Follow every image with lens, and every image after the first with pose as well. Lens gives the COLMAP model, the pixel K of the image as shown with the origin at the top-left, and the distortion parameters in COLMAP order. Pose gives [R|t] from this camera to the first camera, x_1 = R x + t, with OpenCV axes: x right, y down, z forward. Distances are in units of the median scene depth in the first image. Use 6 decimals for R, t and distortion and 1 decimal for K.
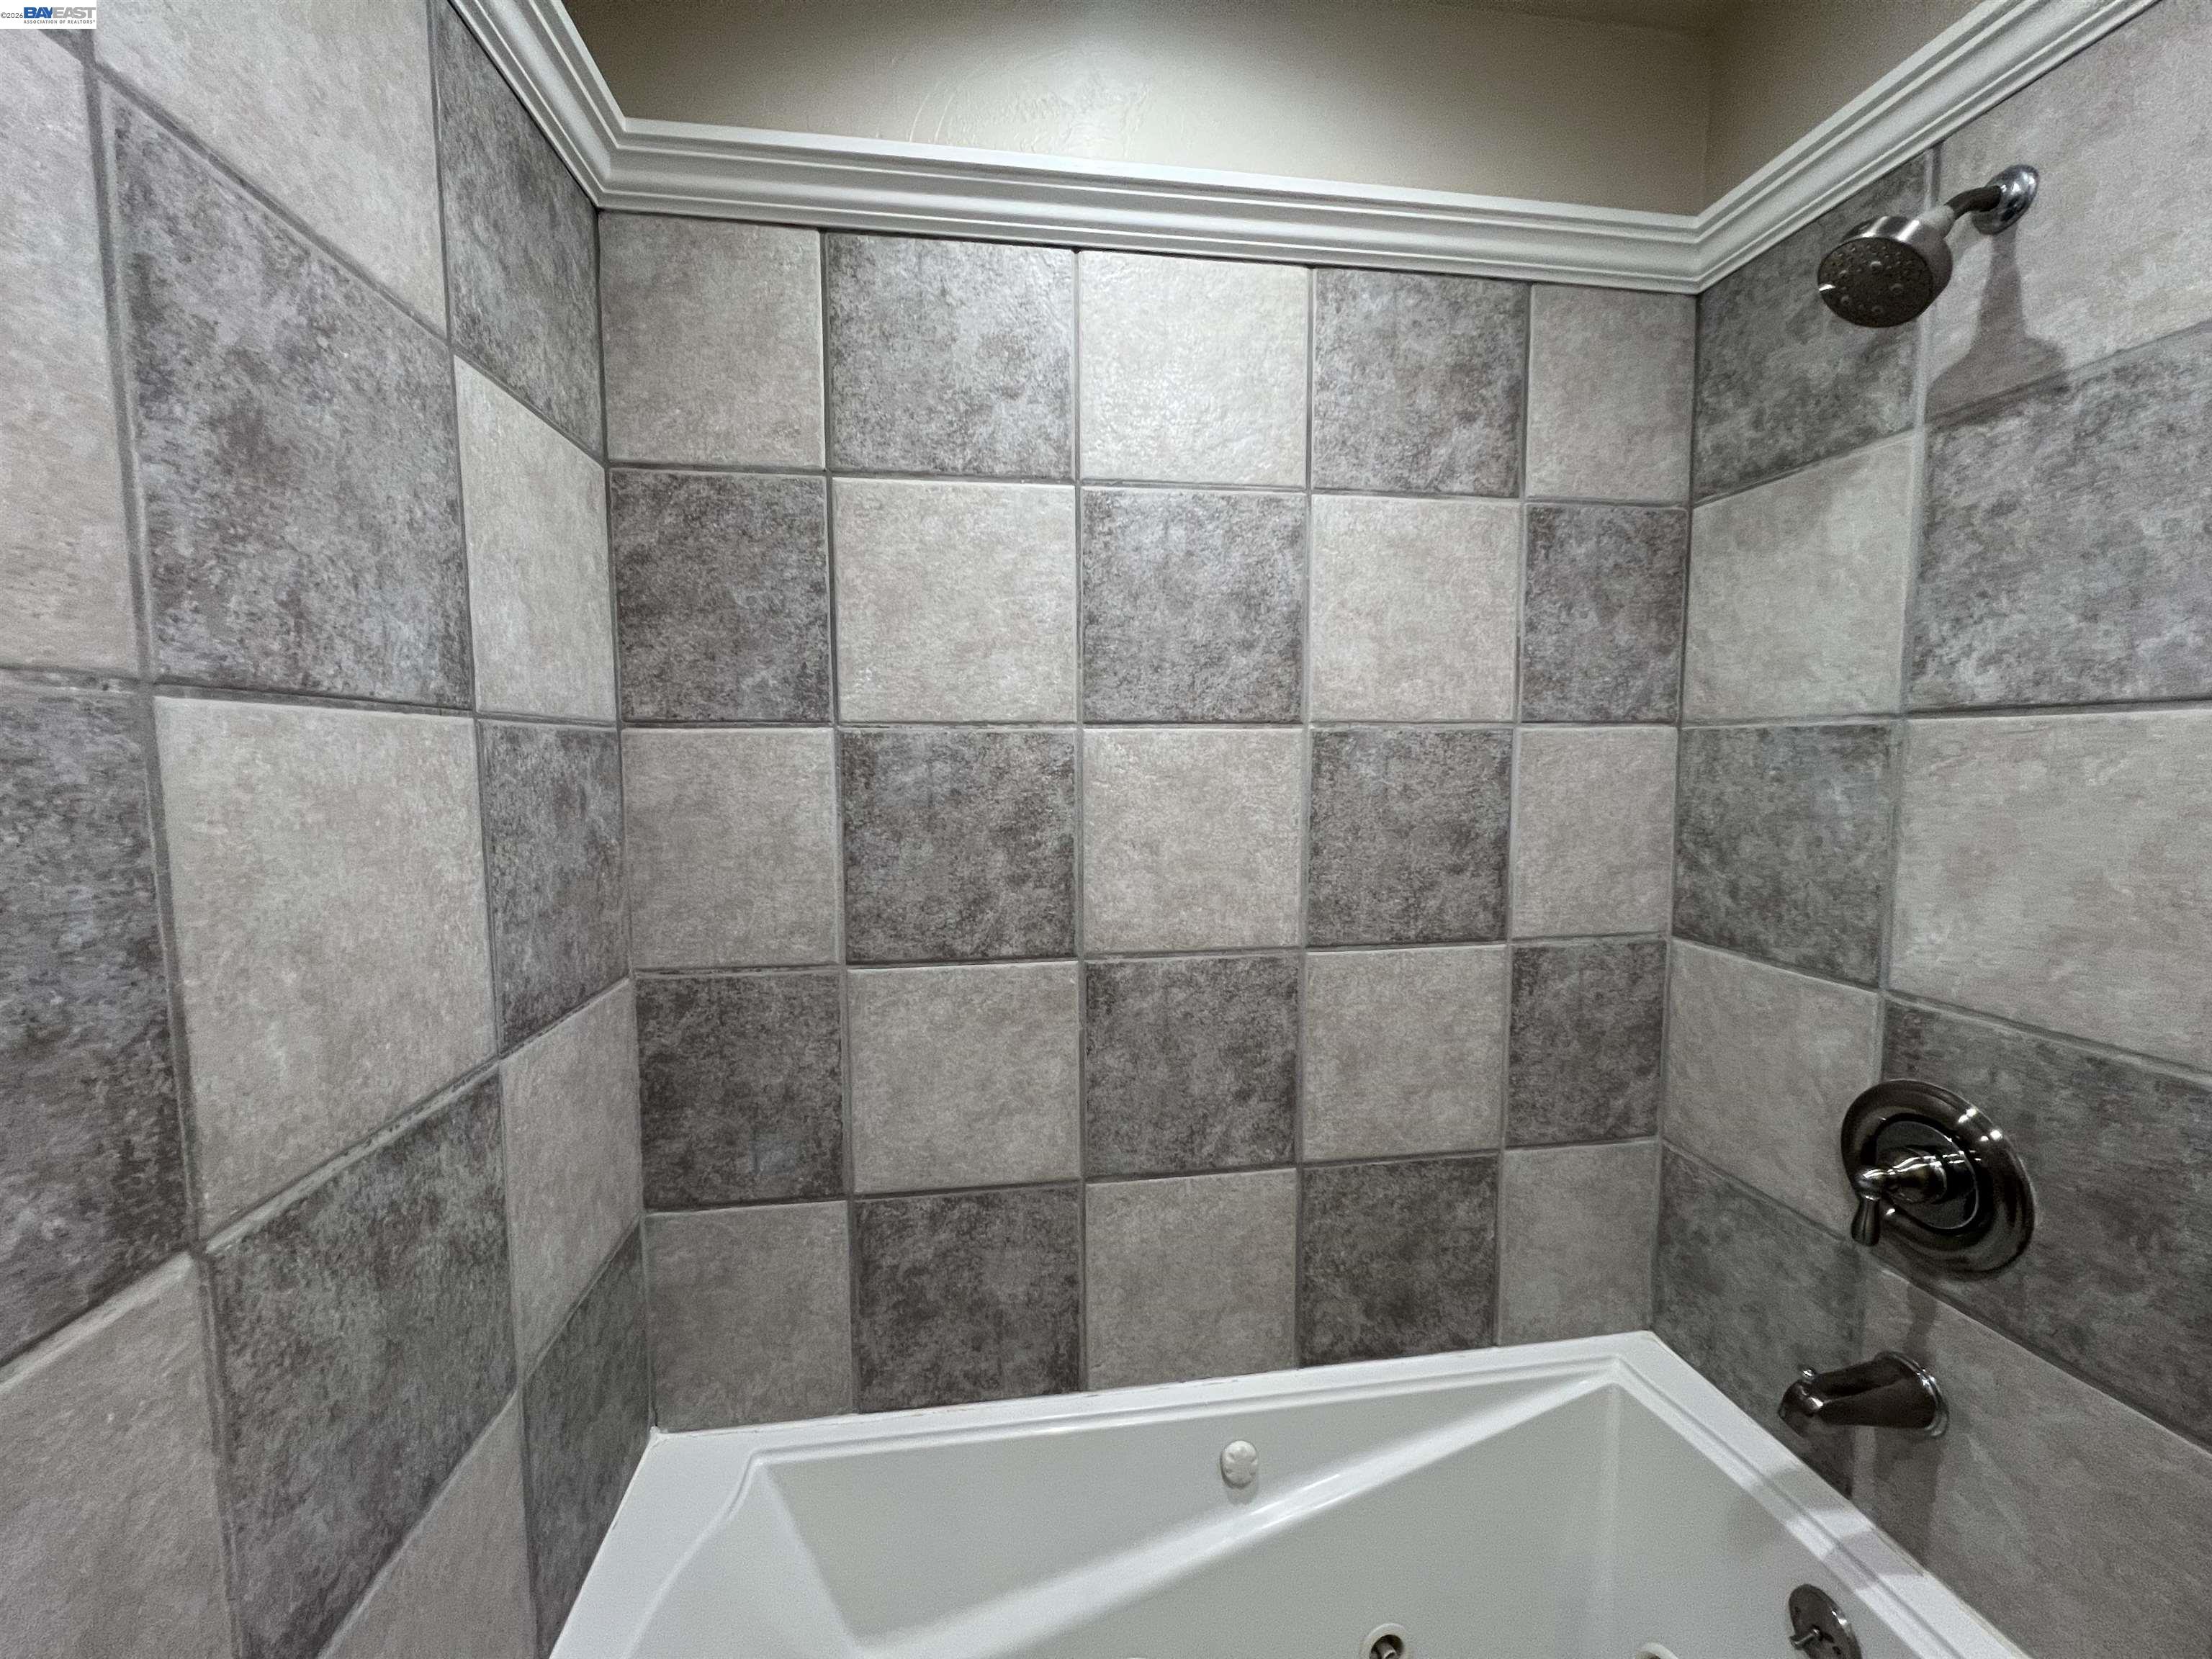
lens RADIAL K [[883.4, 0, 1104.6], [0, 883.4, 825.5], [0, 0, 1]] dist [-0.002213, 0.000377]
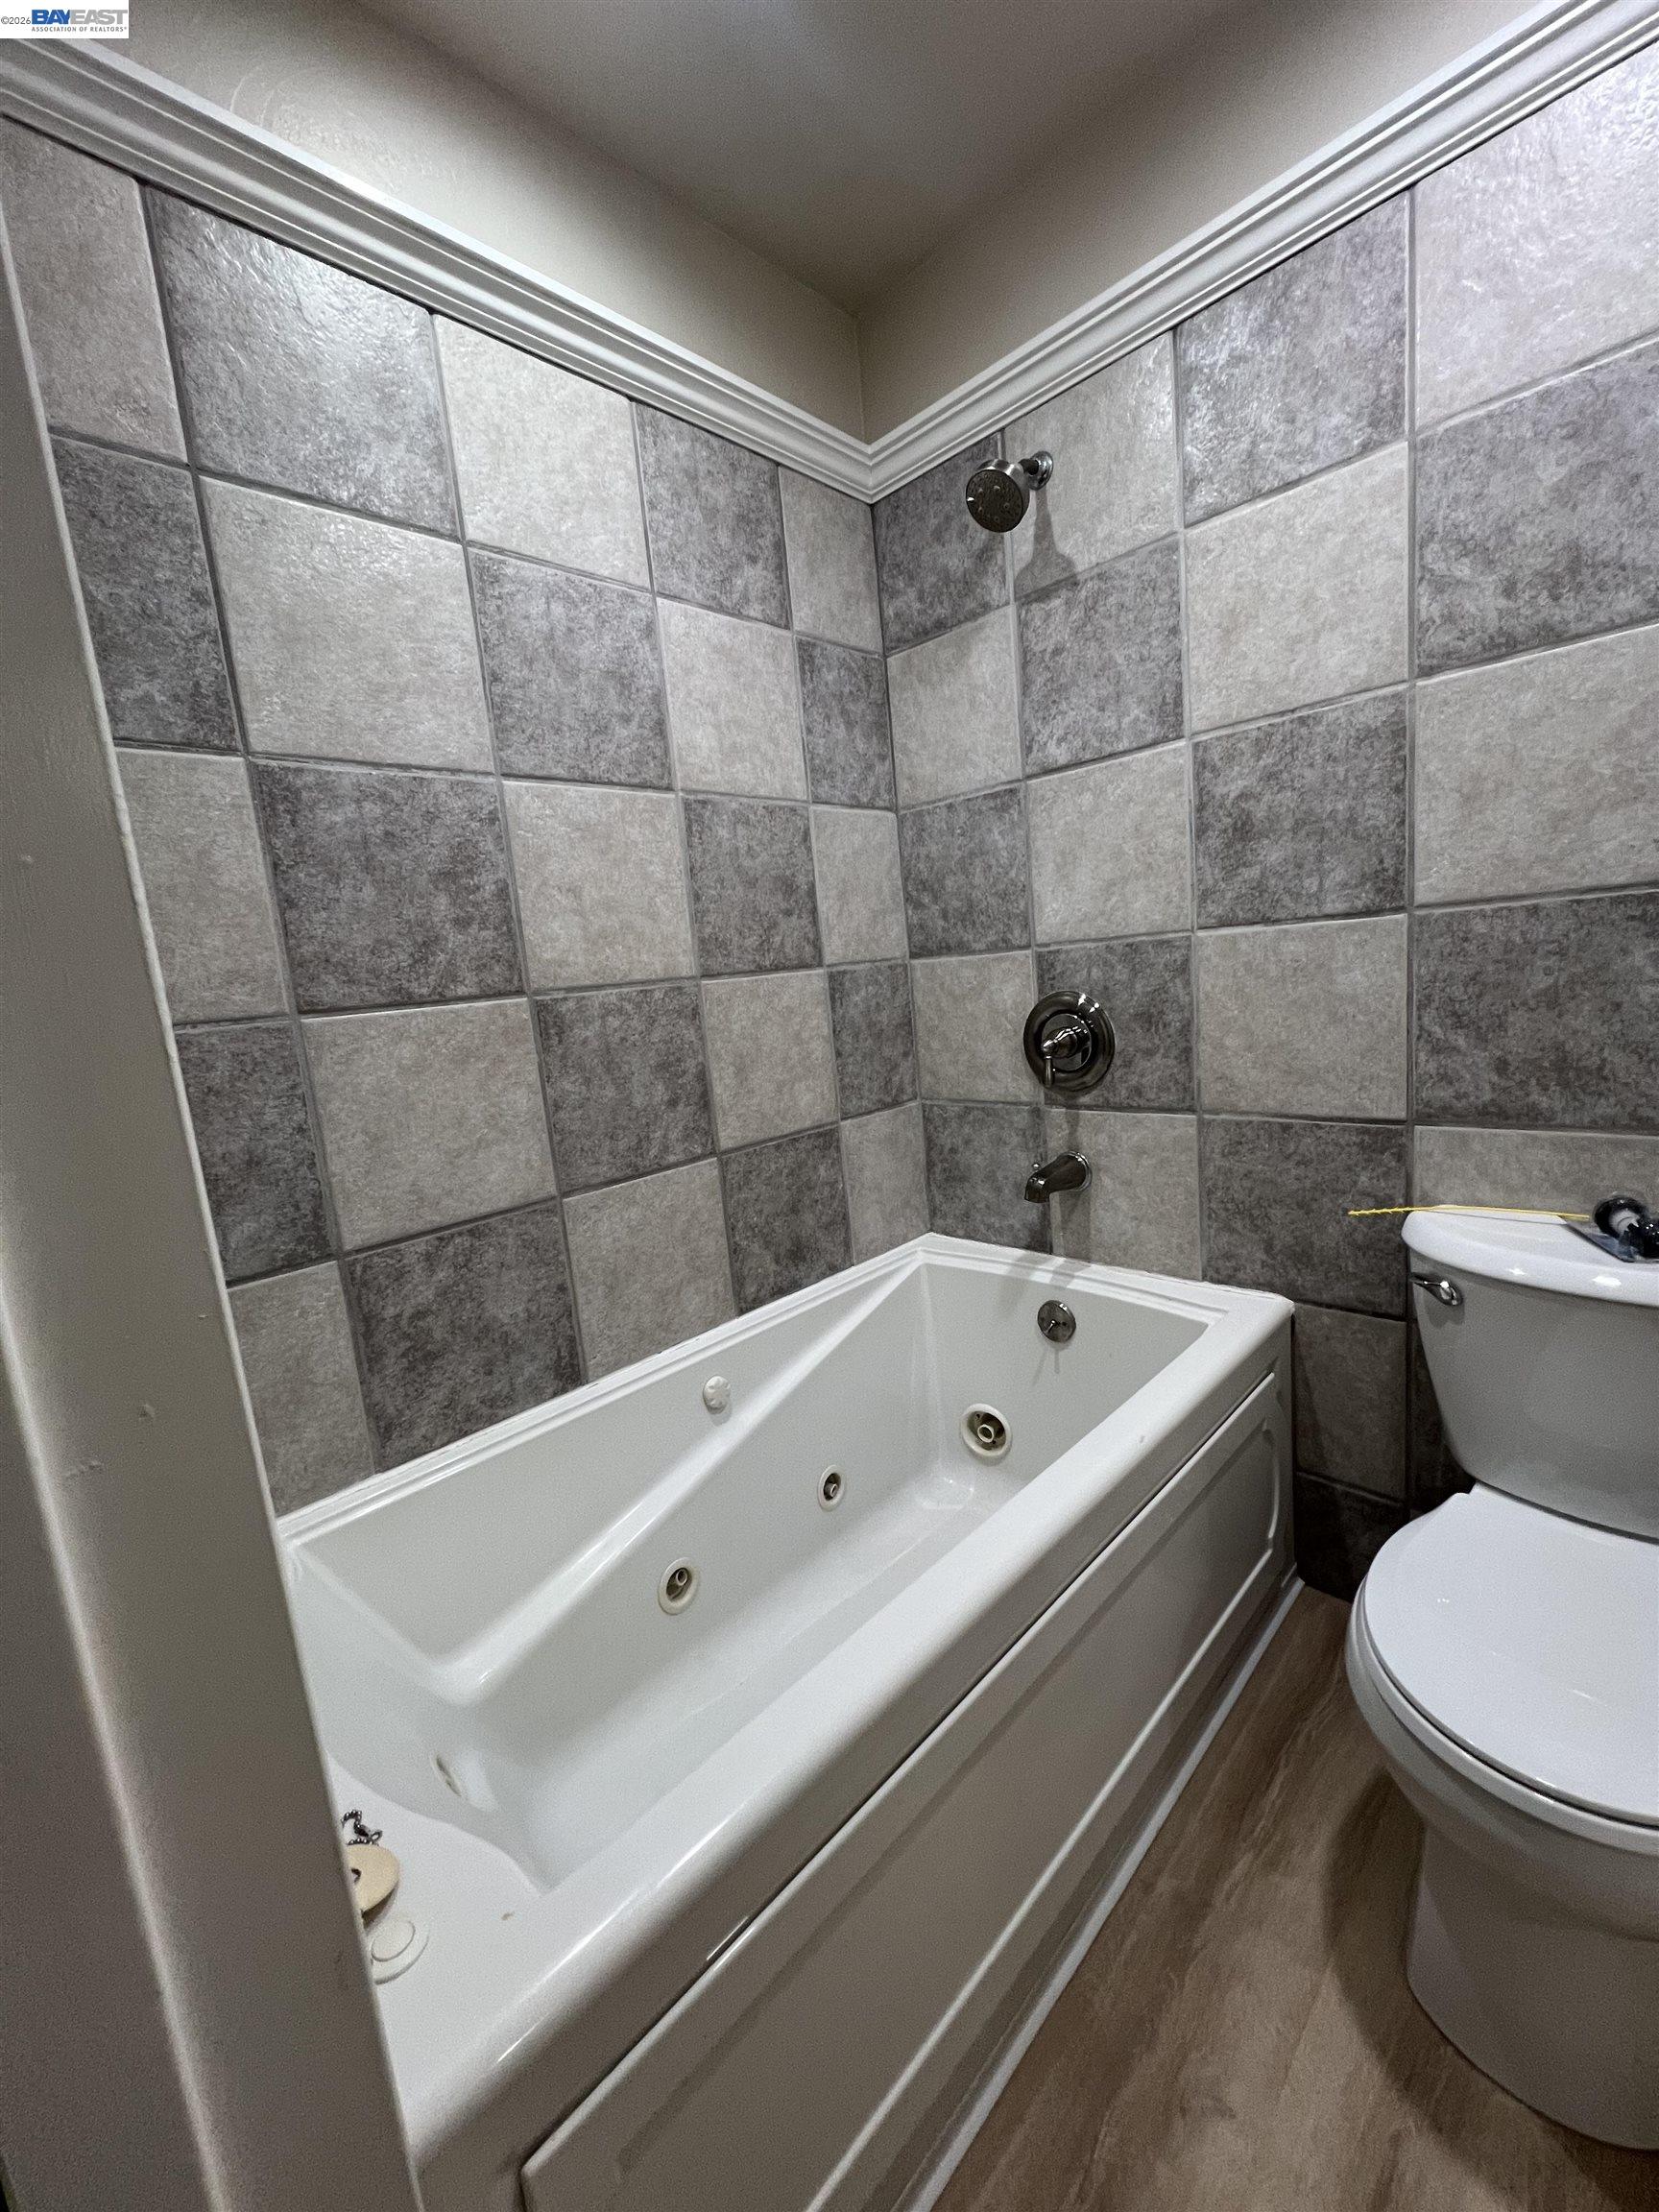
lens RADIAL K [[883.4, 0, 834.2], [0, 883.4, 1105.3], [0, 0, 1]] dist [-0.002213, 0.000377]
pose [[0.791061, -0.161171, 0.590125, -0.406871], [0.138333, 0.986811, 0.084076, 0.251100], [-0.595892, 0.015124, 0.802922, -0.113450]]
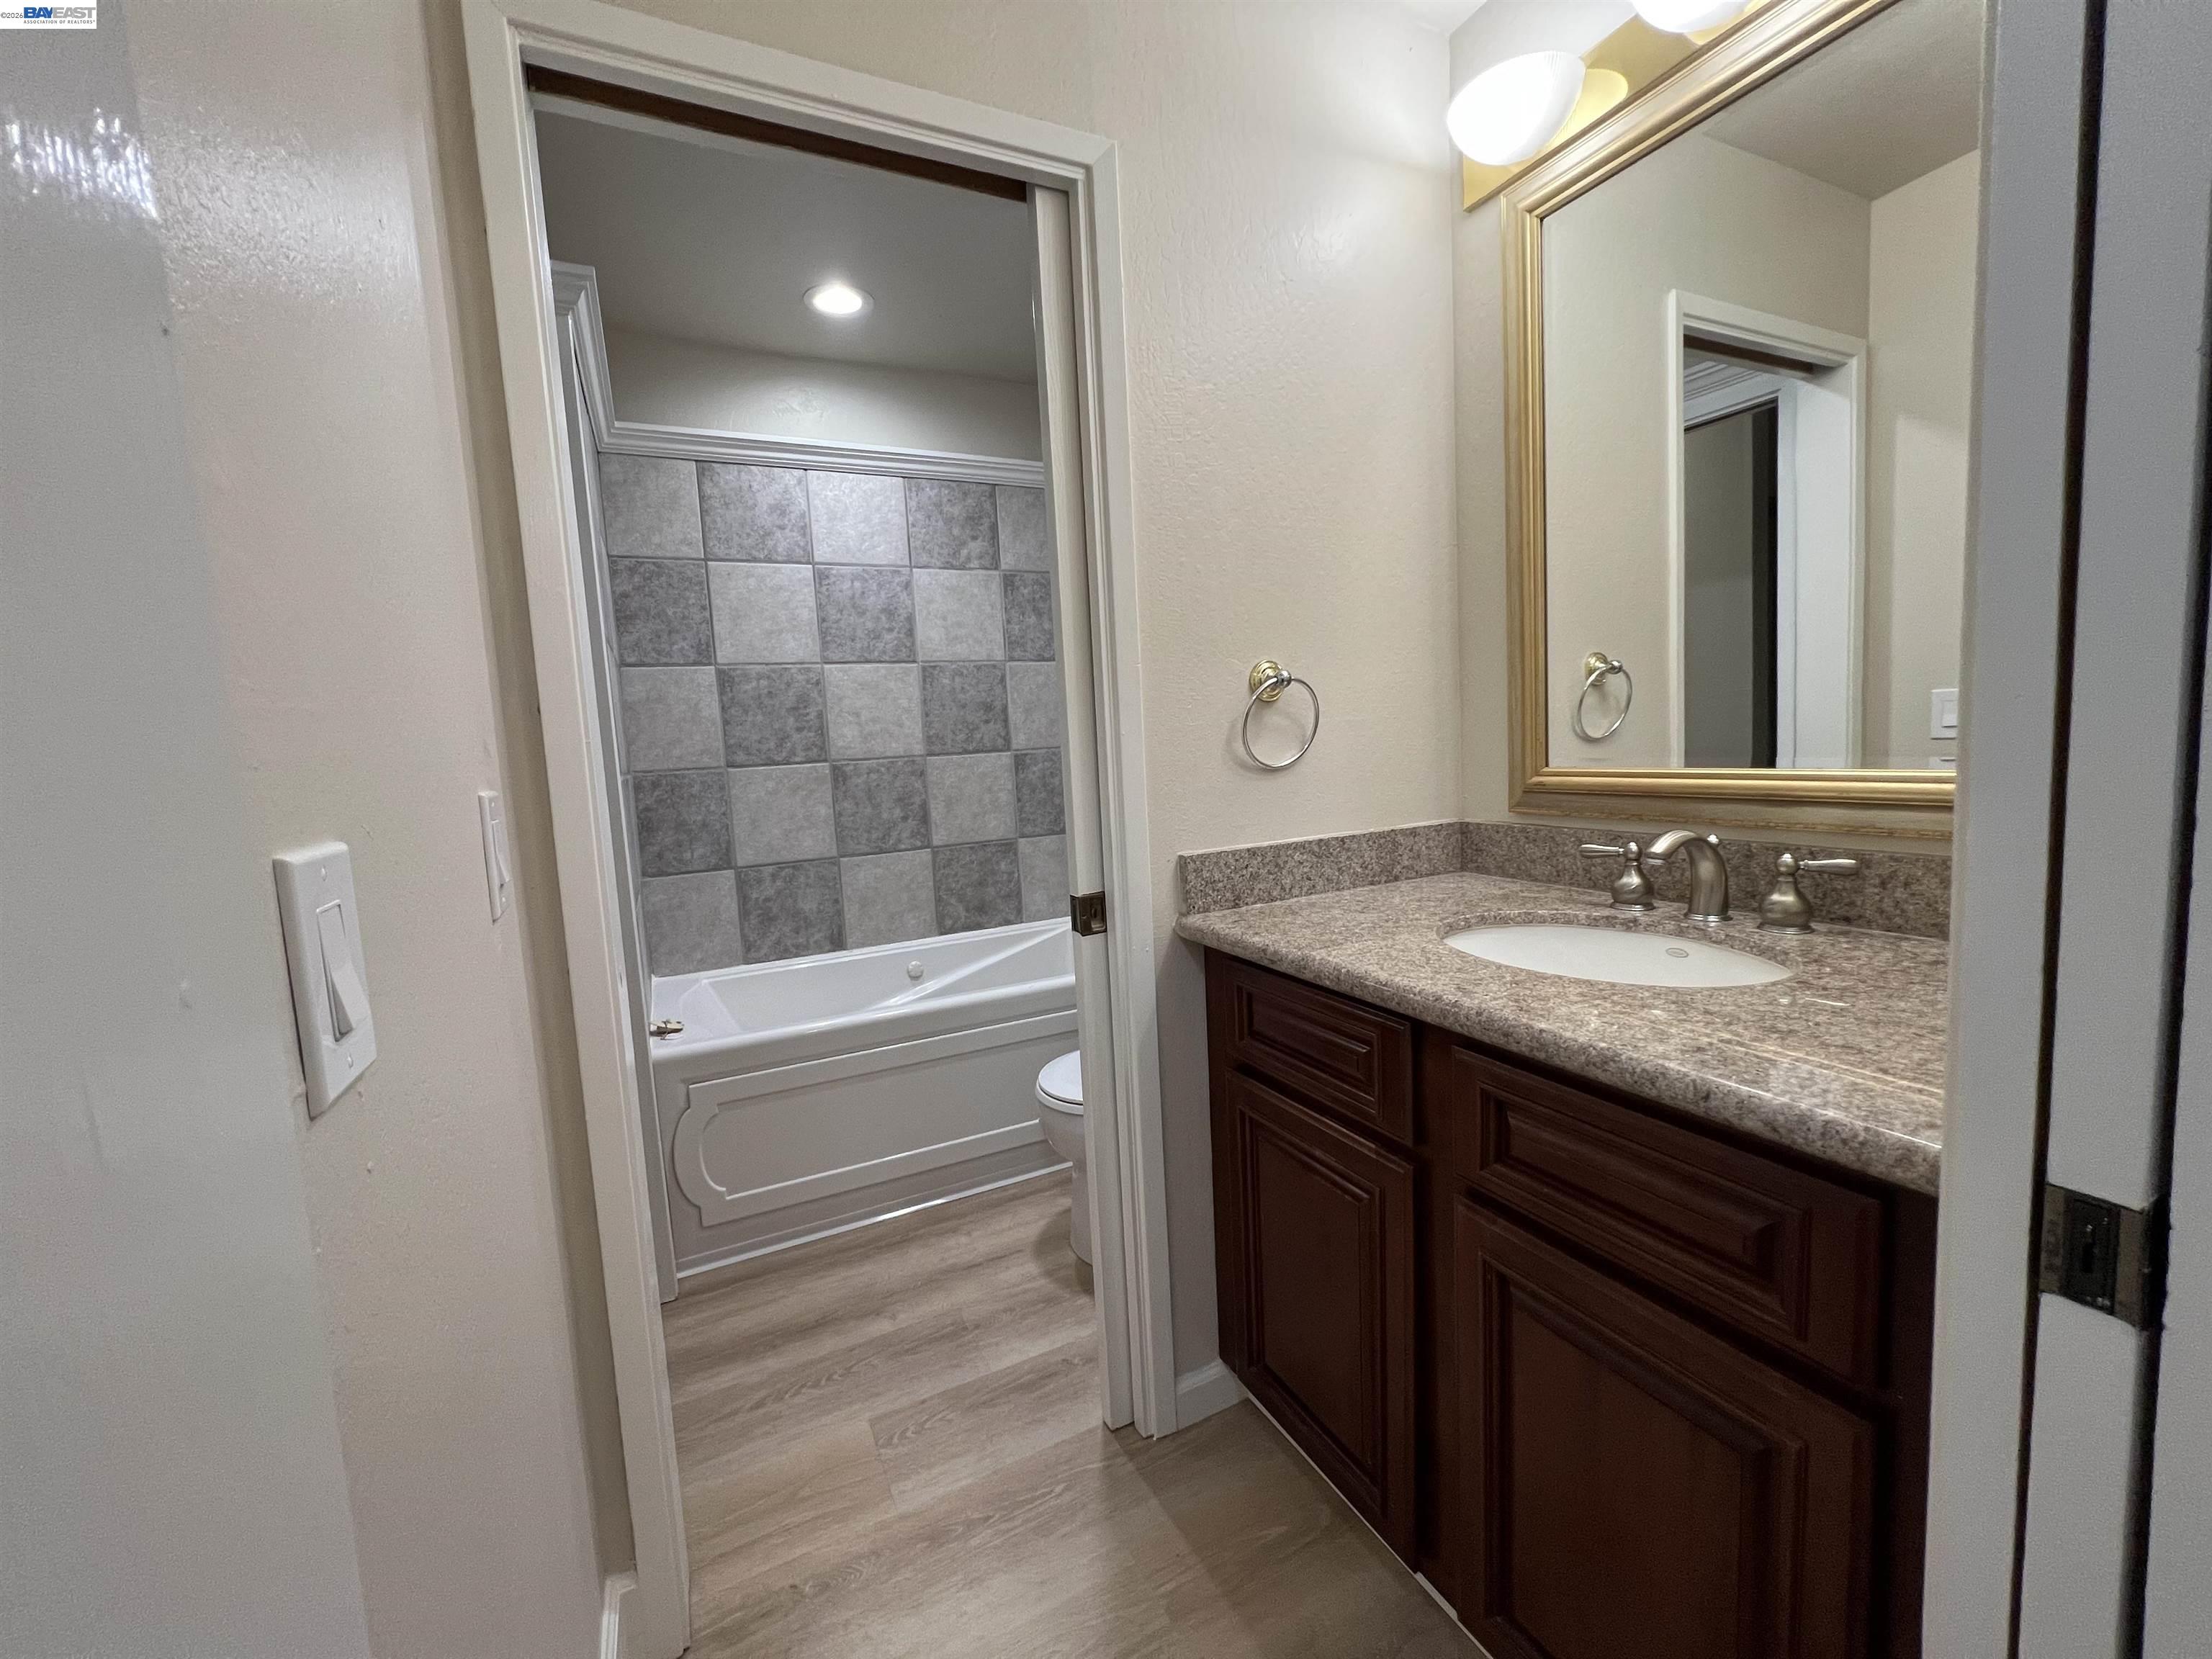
lens RADIAL K [[883.4, 0, 1104.2], [0, 883.4, 827.1], [0, 0, 1]] dist [-0.002213, 0.000377]
pose [[0.948351, -0.077723, 0.307556, -0.073307], [0.074931, 0.996970, 0.020897, 0.337902], [-0.308248, 0.003227, 0.951301, -1.530652]]
